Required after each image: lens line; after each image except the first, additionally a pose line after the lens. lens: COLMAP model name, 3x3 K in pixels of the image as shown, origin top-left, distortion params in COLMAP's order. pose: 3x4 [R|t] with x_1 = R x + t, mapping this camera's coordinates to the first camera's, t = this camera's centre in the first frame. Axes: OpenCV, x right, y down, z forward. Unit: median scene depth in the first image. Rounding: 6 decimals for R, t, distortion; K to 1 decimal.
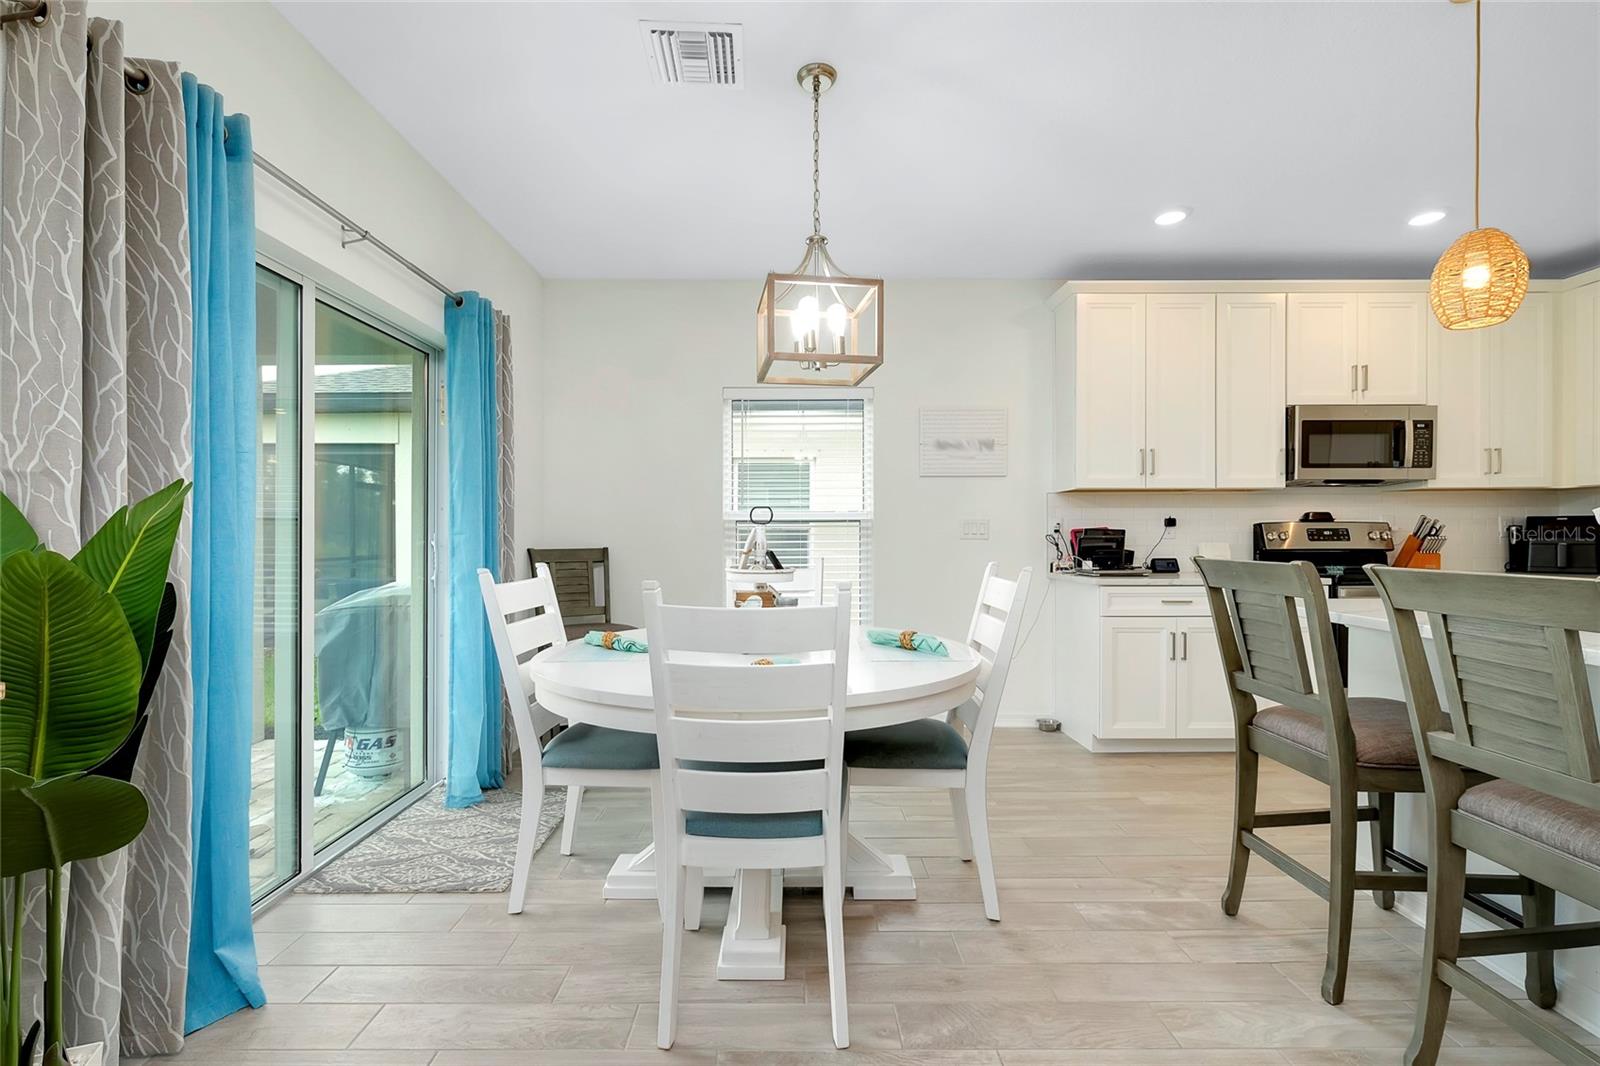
lens RADIAL K [[713.9, 0, 800.0], [0, 713.9, 533.0], [0, 0, 1]] dist [0.015683, -0.000002]
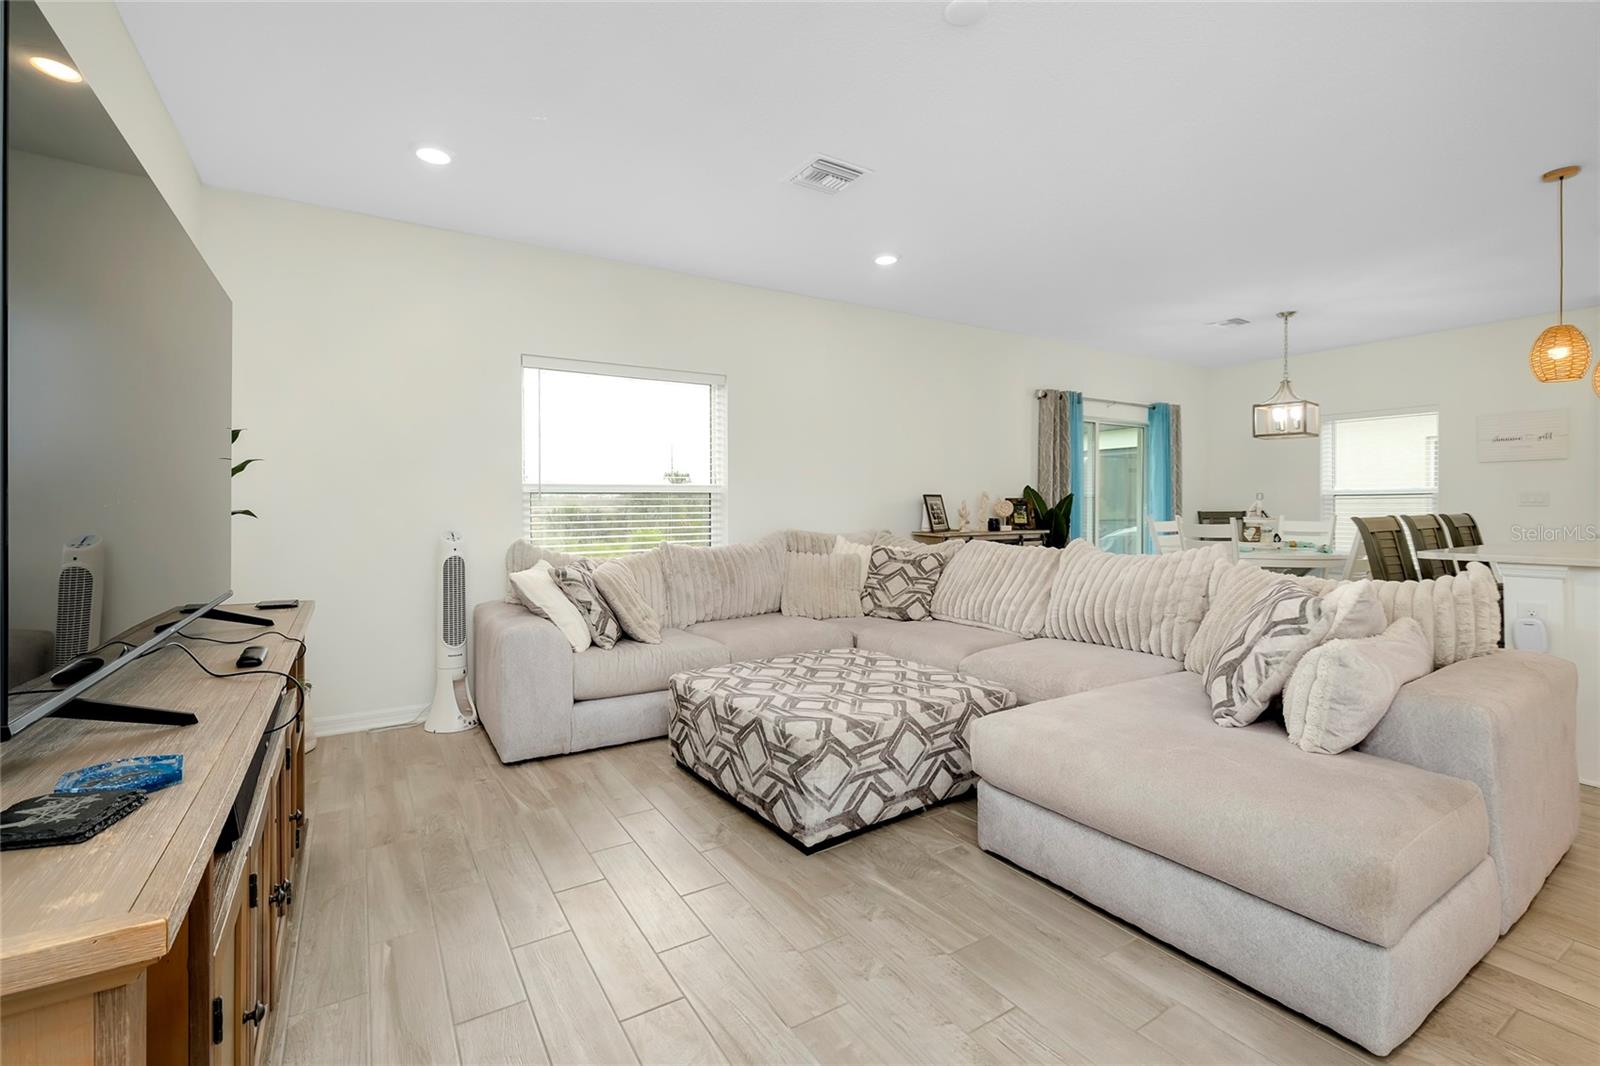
lens RADIAL K [[639.7, 0, 799.5], [0, 639.7, 511.3], [0, 0, 1]] dist [0.000512, 0.000050]
pose [[0.507512, 0.002257, -0.861642, 0.609883], [0.008201, 0.999939, 0.007449, -0.001757], [0.861606, -0.010847, 0.507462, -0.881854]]
